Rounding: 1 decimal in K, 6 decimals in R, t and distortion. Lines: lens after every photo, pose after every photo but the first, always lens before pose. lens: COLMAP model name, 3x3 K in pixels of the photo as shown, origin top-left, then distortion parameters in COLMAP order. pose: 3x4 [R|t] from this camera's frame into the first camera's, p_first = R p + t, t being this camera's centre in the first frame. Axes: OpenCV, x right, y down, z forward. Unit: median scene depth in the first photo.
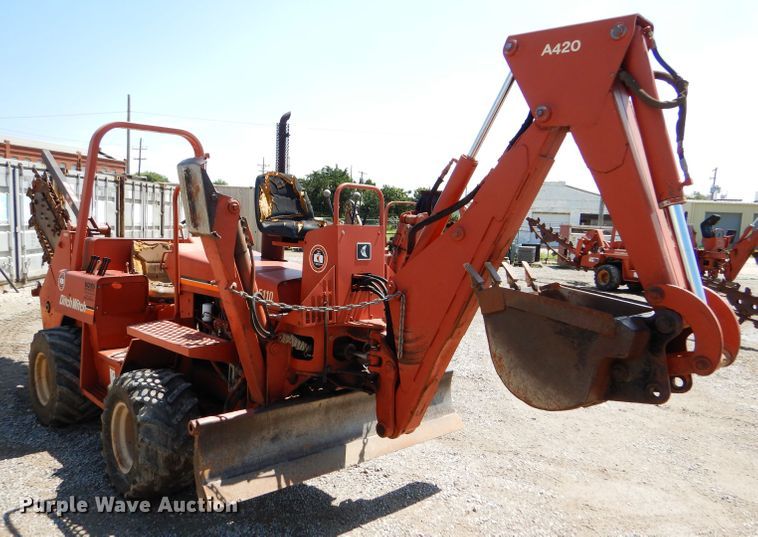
lens RADIAL K [[579.9, 0, 360.6], [0, 579.9, 279.6], [0, 0, 1]] dist [0.008221, -0.005578]
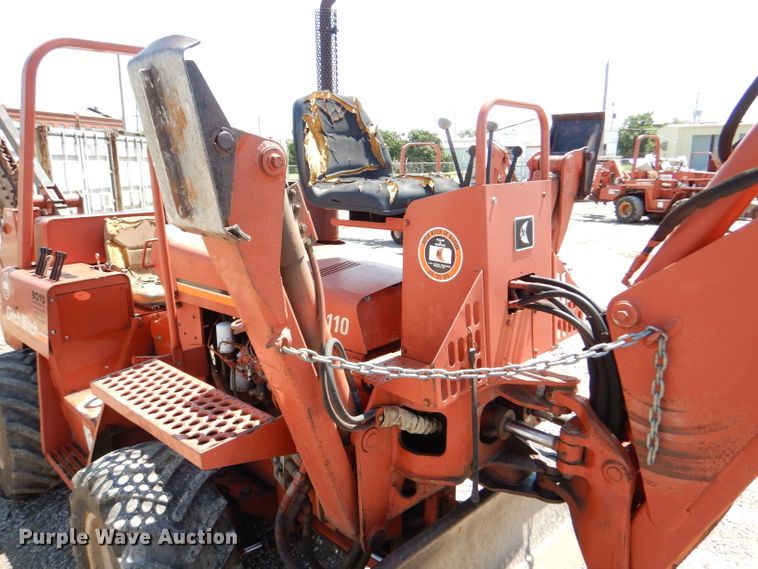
lens RADIAL K [[541.2, 0, 378.7], [0, 541.2, 283.6], [0, 0, 1]] dist [0.008890, -0.005156]
pose [[0.997414, -0.066965, 0.026094, -0.127346], [0.063489, 0.991131, 0.116743, -0.063137], [-0.033680, -0.114785, 0.992819, 0.479652]]
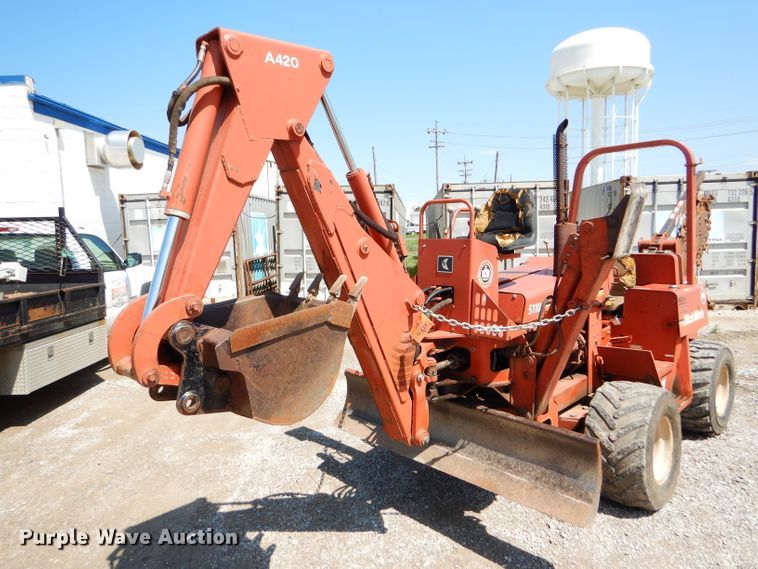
lens RADIAL K [[541.2, 0, 376.1], [0, 541.2, 278.7], [0, 0, 1]] dist [0.008890, -0.005156]
pose [[0.017417, 0.051638, -0.998514, 0.878841], [-0.077849, 0.995704, 0.050135, -0.056725], [0.996813, 0.076860, 0.021362, 0.789524]]
